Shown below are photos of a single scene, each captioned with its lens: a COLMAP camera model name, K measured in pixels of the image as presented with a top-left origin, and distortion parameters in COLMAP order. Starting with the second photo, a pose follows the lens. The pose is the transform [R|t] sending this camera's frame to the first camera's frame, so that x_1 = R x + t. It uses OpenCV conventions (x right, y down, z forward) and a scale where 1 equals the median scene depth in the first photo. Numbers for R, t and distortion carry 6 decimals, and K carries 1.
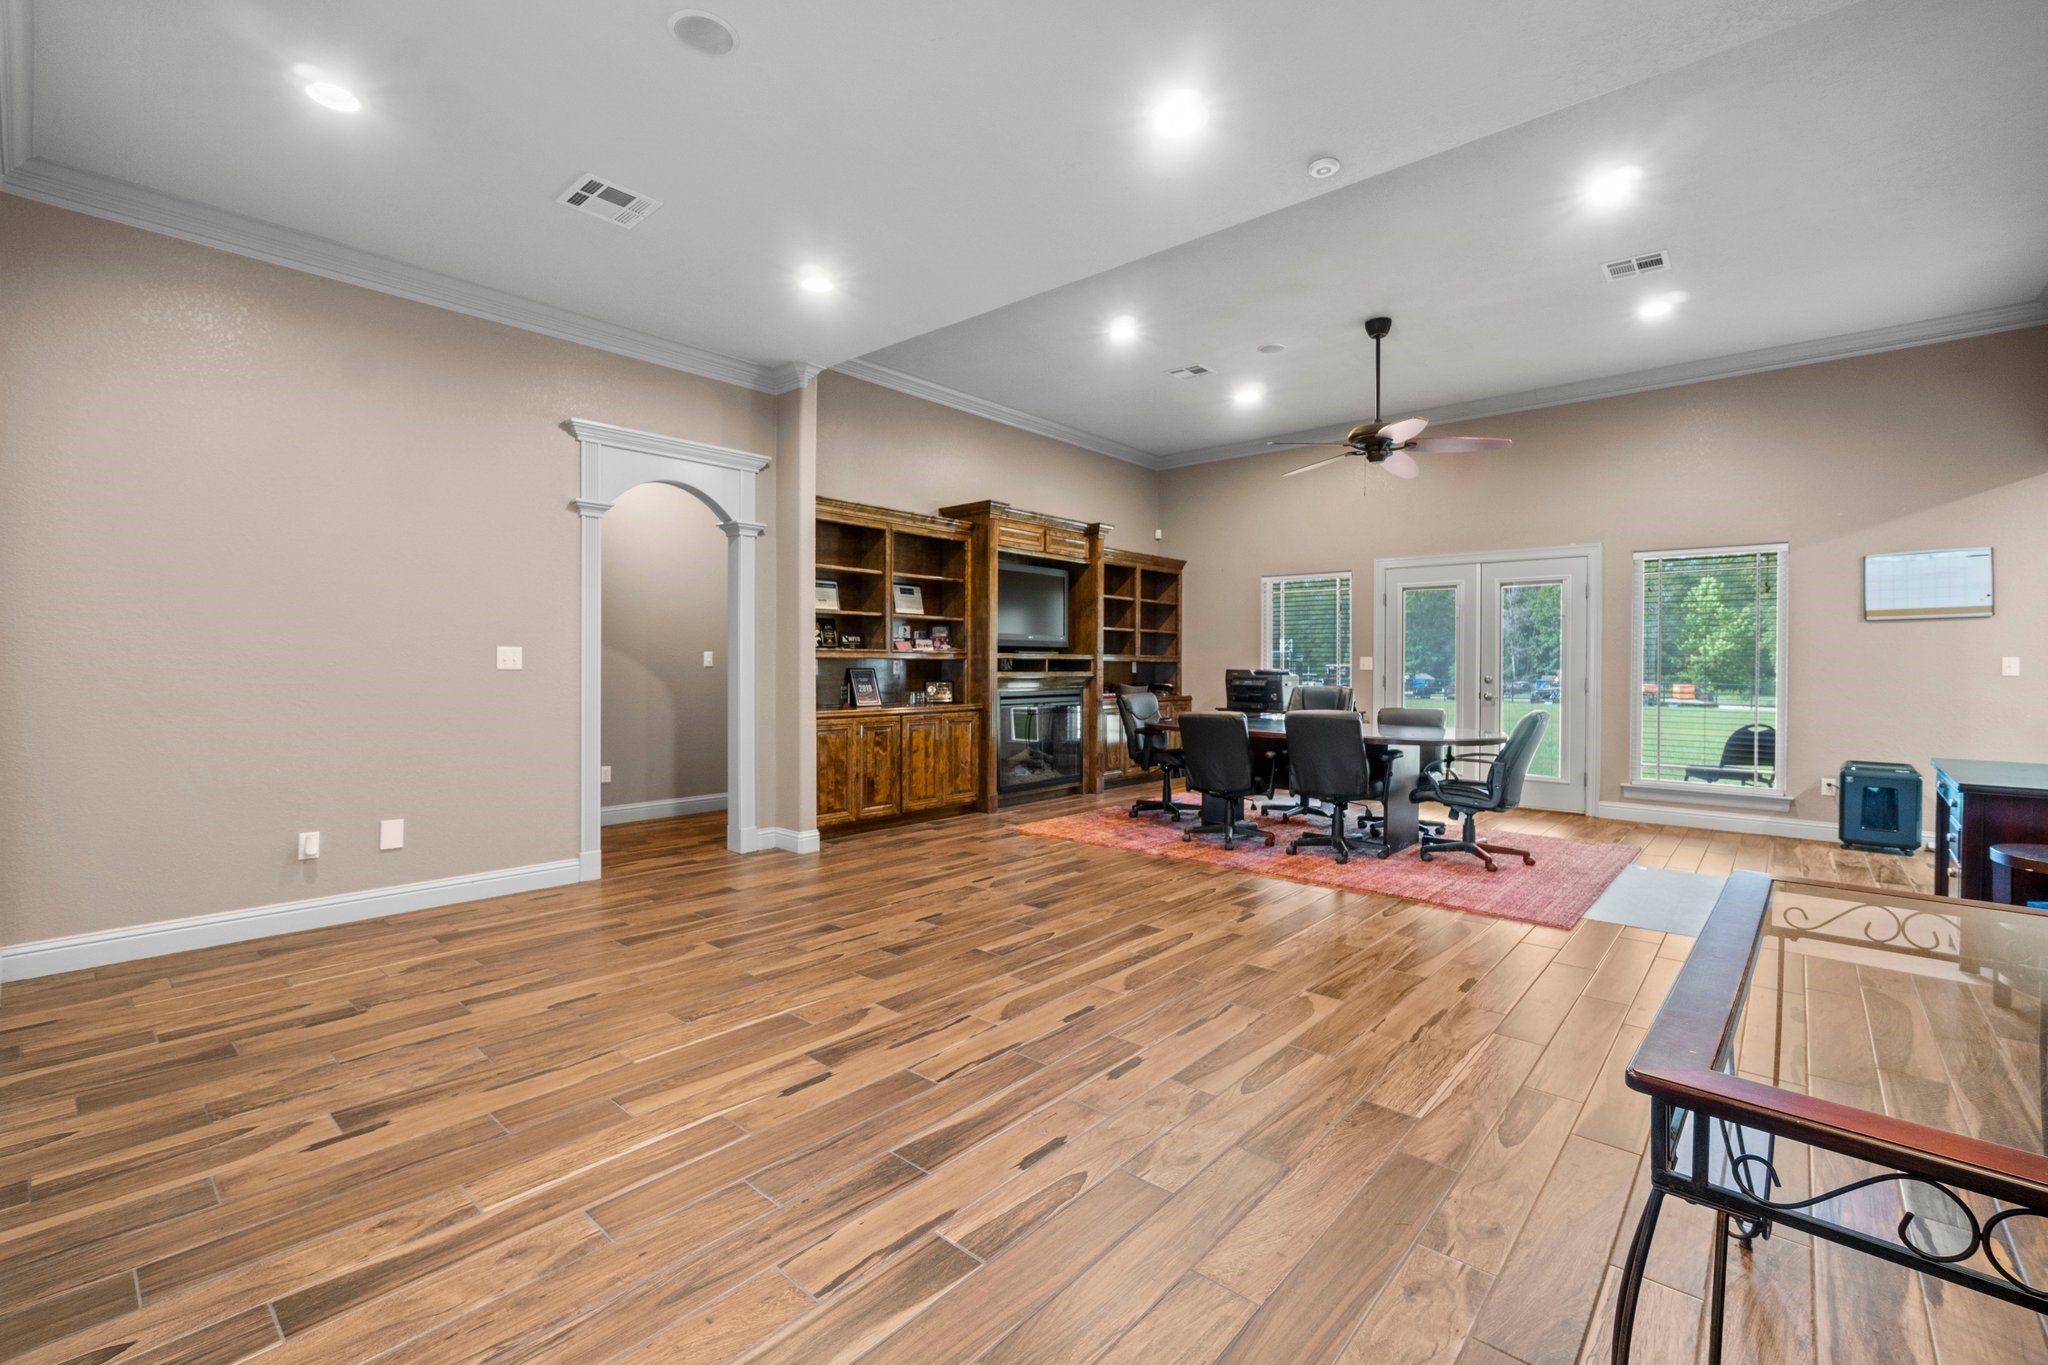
lens RADIAL K [[882.2, 0, 1015.8], [0, 882.2, 653.7], [0, 0, 1]] dist [-0.002931, 0.000621]
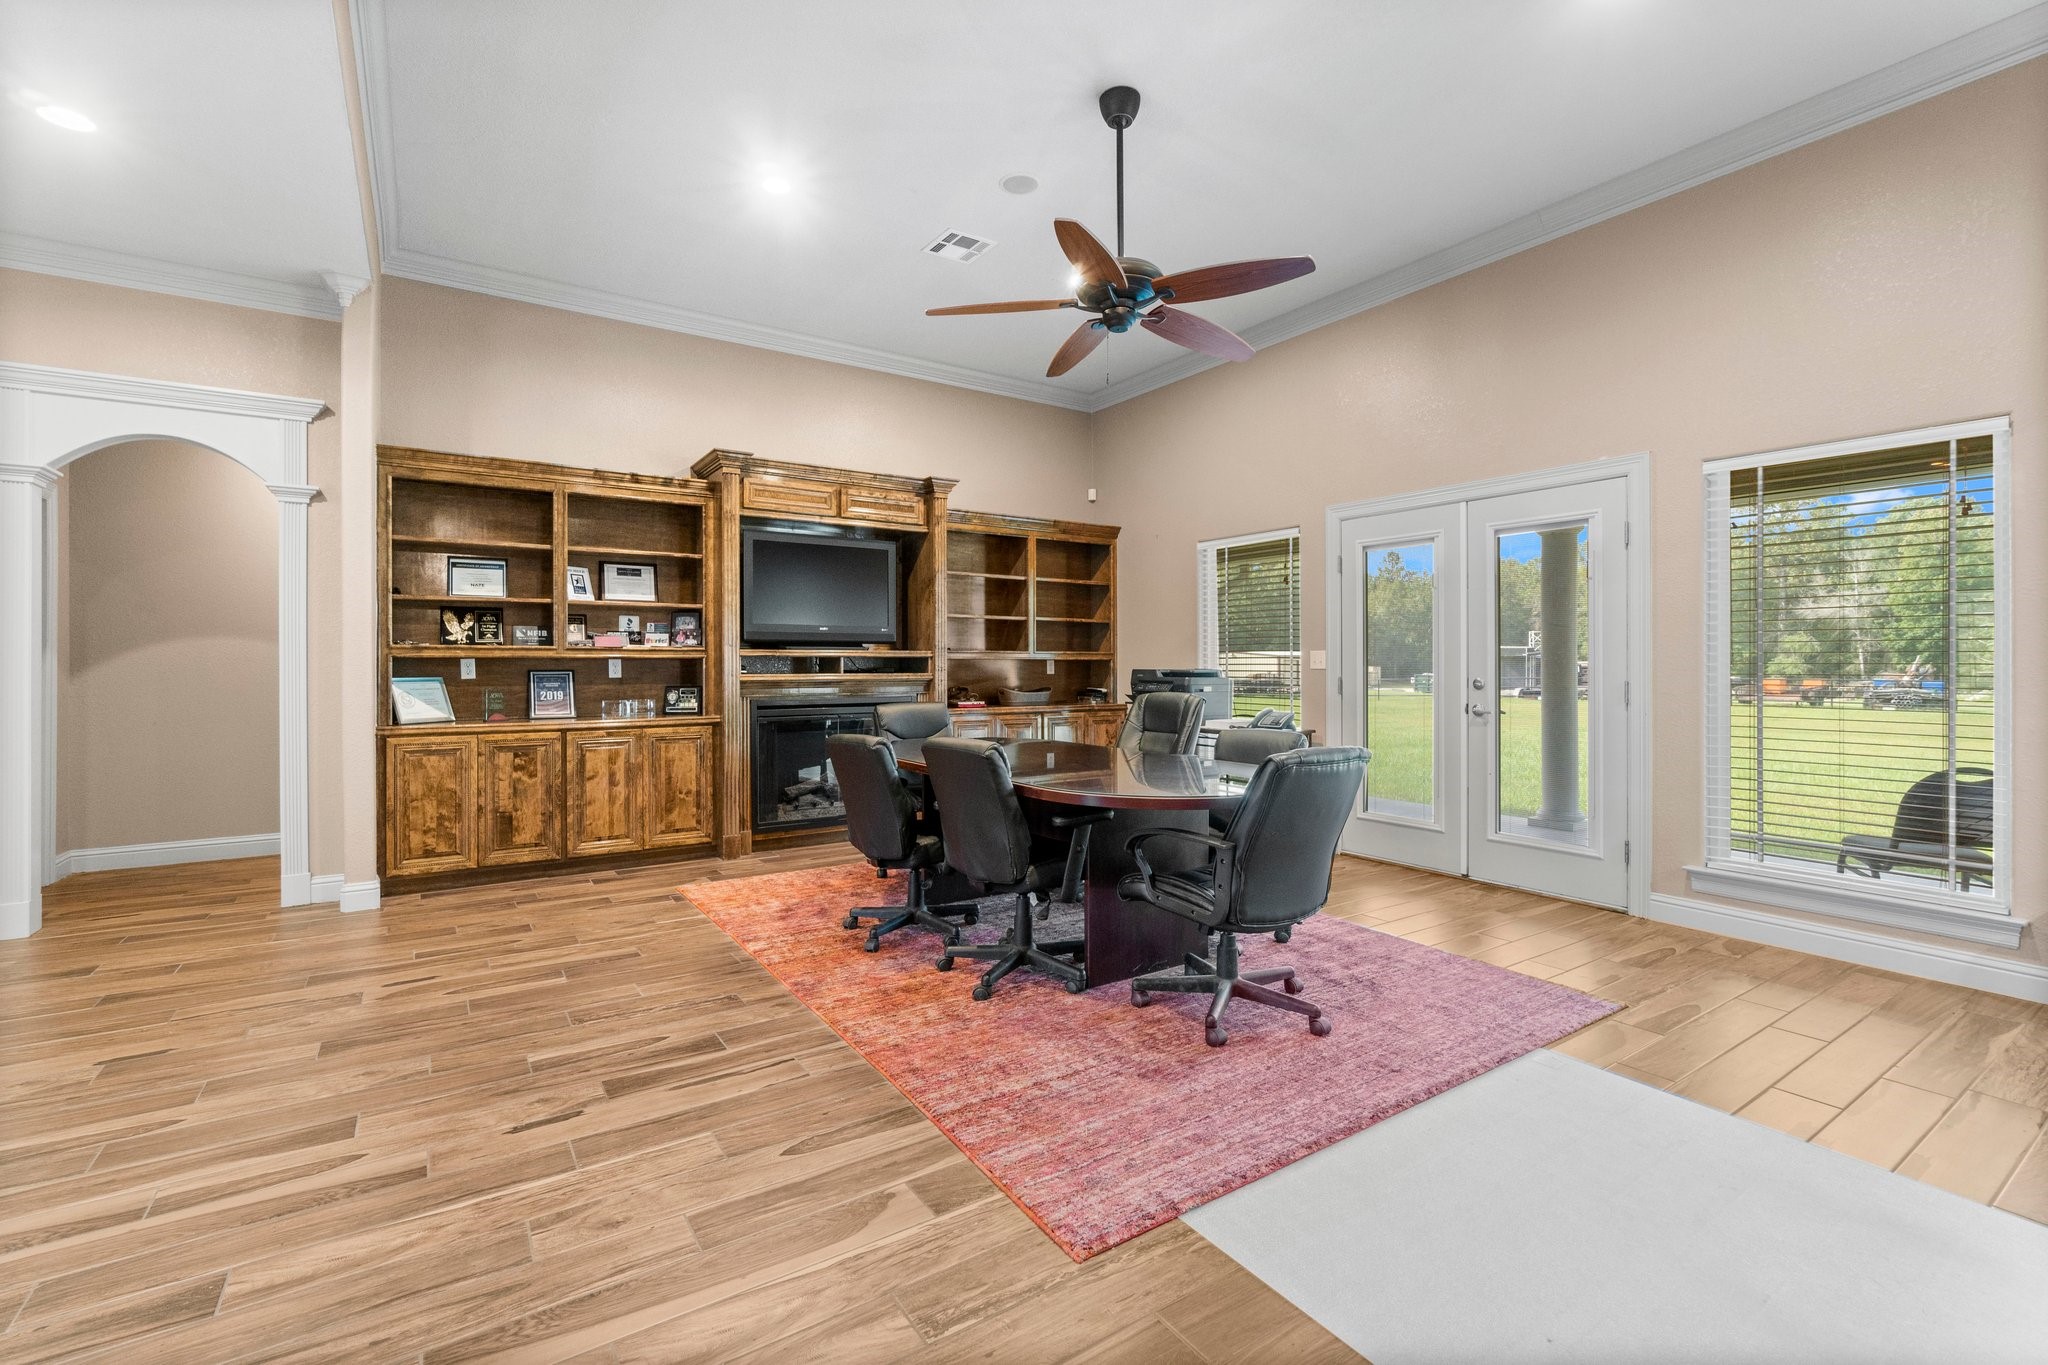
lens RADIAL K [[882.2, 0, 1015.8], [0, 882.2, 653.7], [0, 0, 1]] dist [-0.002931, 0.000621]
pose [[0.964736, -0.009065, -0.263063, 0.446209], [0.009016, 0.999958, -0.001393, 0.006773], [0.263065, -0.001028, 0.964778, 0.353542]]
